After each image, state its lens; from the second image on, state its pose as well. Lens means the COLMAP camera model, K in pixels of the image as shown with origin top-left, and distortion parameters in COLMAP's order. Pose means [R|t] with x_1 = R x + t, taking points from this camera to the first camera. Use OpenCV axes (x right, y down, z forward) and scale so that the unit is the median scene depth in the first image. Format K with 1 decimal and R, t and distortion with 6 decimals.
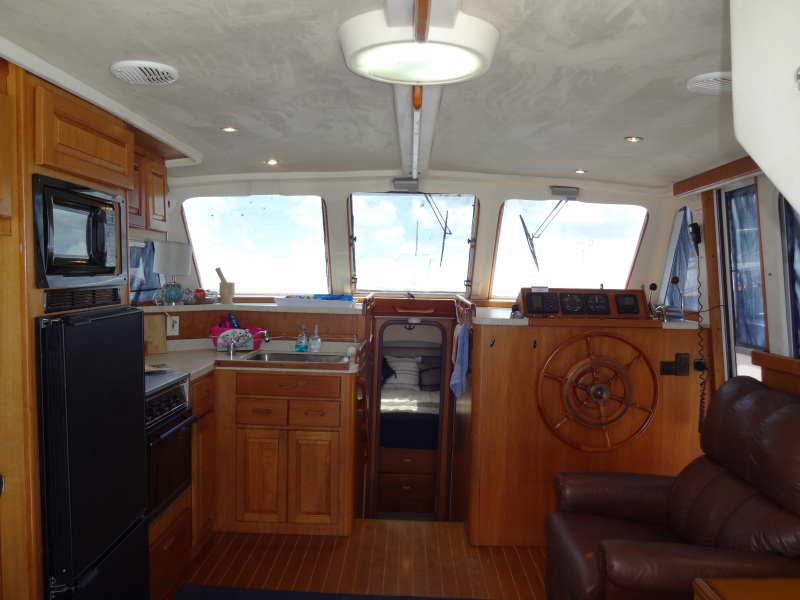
lens RADIAL K [[591.1, 0, 400.0], [0, 591.1, 300.0], [0, 0, 1]] dist [-0.014425, -0.005609]
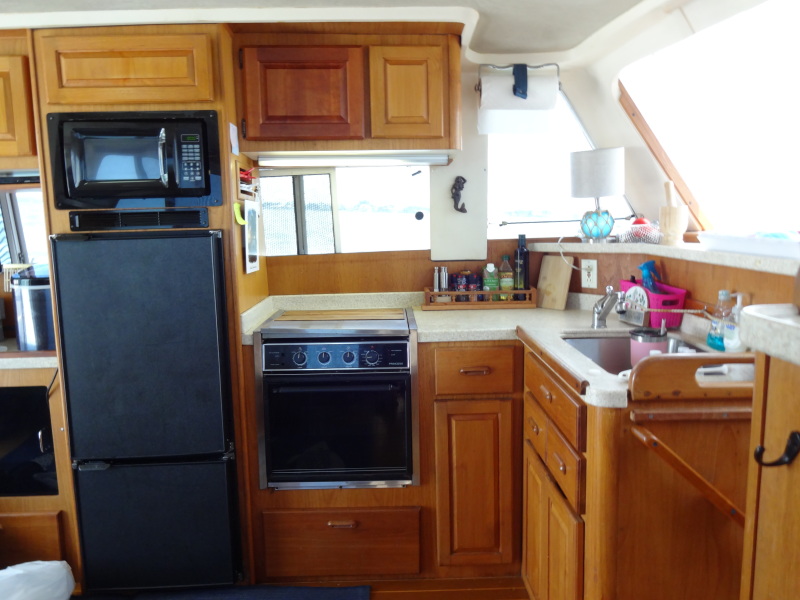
lens RADIAL K [[593.4, 0, 400.9], [0, 593.4, 304.4], [0, 0, 1]] dist [-0.006547, -0.008458]
pose [[0.037546, 0.113782, -0.992796, 0.318821], [-0.026550, 0.993259, 0.112831, 0.008012], [0.998942, 0.022122, 0.040314, 0.822077]]
